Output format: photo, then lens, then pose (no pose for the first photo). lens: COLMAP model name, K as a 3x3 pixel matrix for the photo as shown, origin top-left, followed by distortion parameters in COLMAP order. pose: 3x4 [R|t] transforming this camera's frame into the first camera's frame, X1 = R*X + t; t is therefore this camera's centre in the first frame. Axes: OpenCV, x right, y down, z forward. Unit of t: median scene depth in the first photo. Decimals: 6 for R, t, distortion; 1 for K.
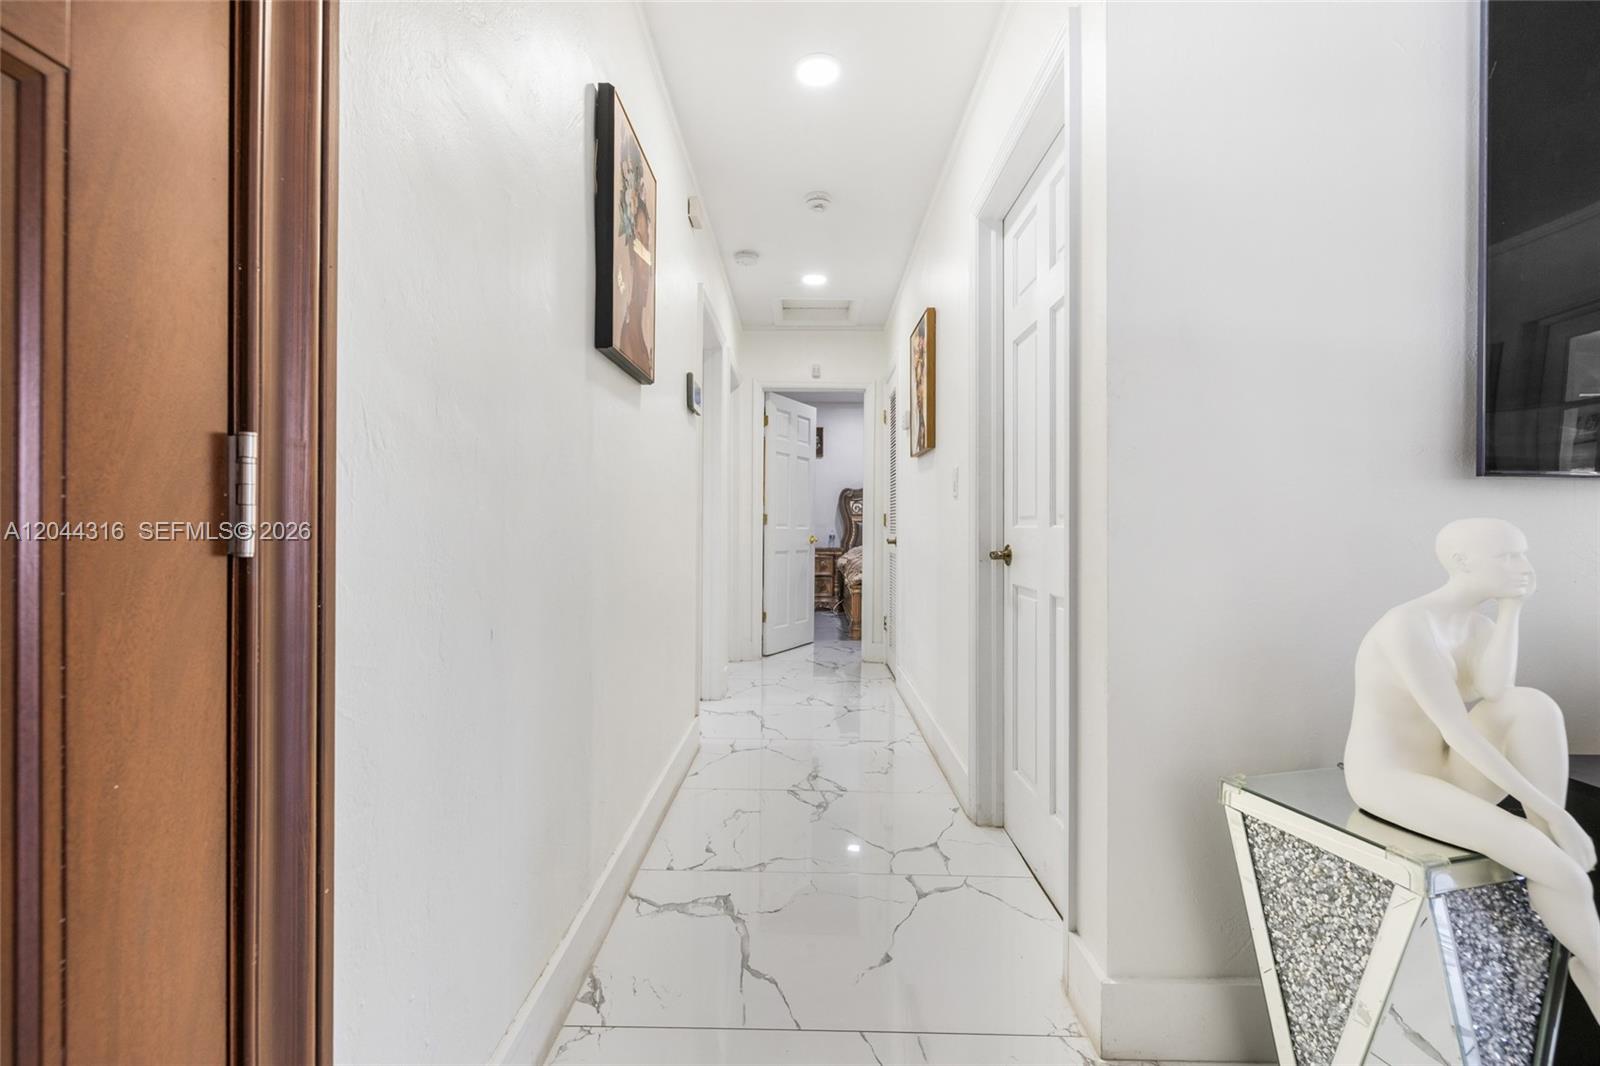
lens RADIAL K [[665.5, 0, 789.5], [0, 665.5, 524.9], [0, 0, 1]] dist [-0.001163, -0.000303]
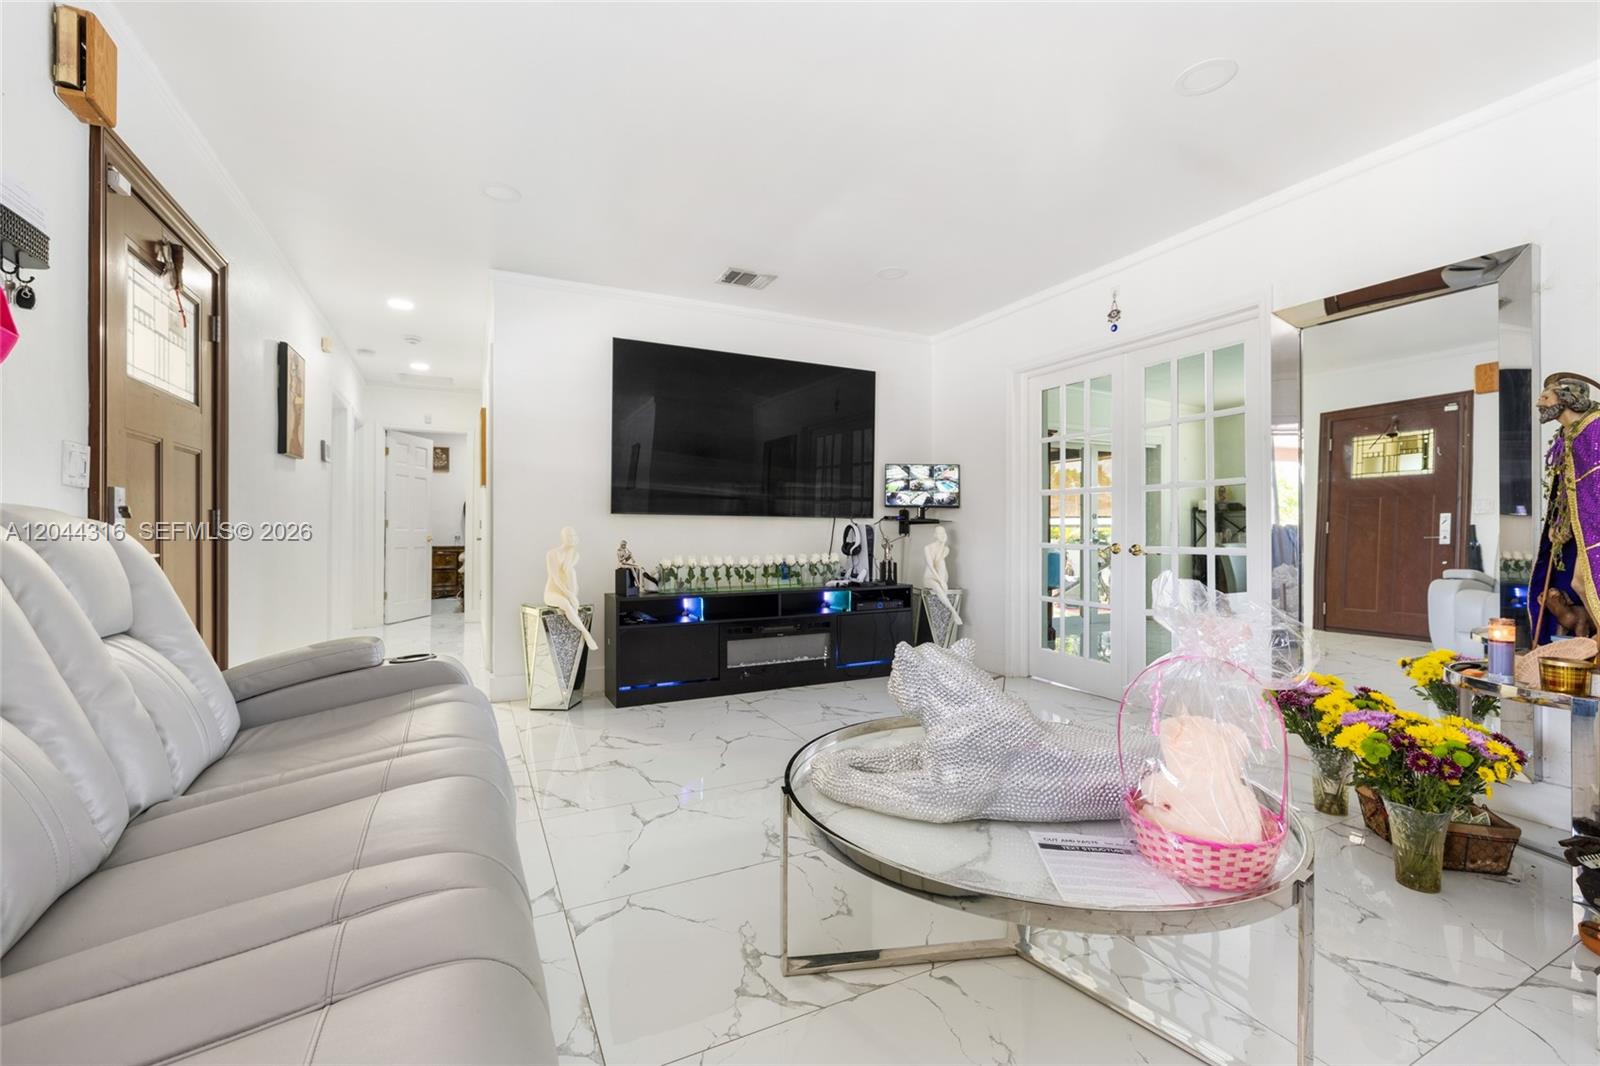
lens RADIAL K [[671.4, 0, 800.0], [0, 671.4, 533.0], [0, 0, 1]] dist [0.000144, -0.000338]
pose [[0.884759, -0.002690, 0.466041, 0.090225], [-0.000393, 0.999979, 0.006517, 0.000876], [-0.466049, -0.005949, 0.884739, -0.759071]]
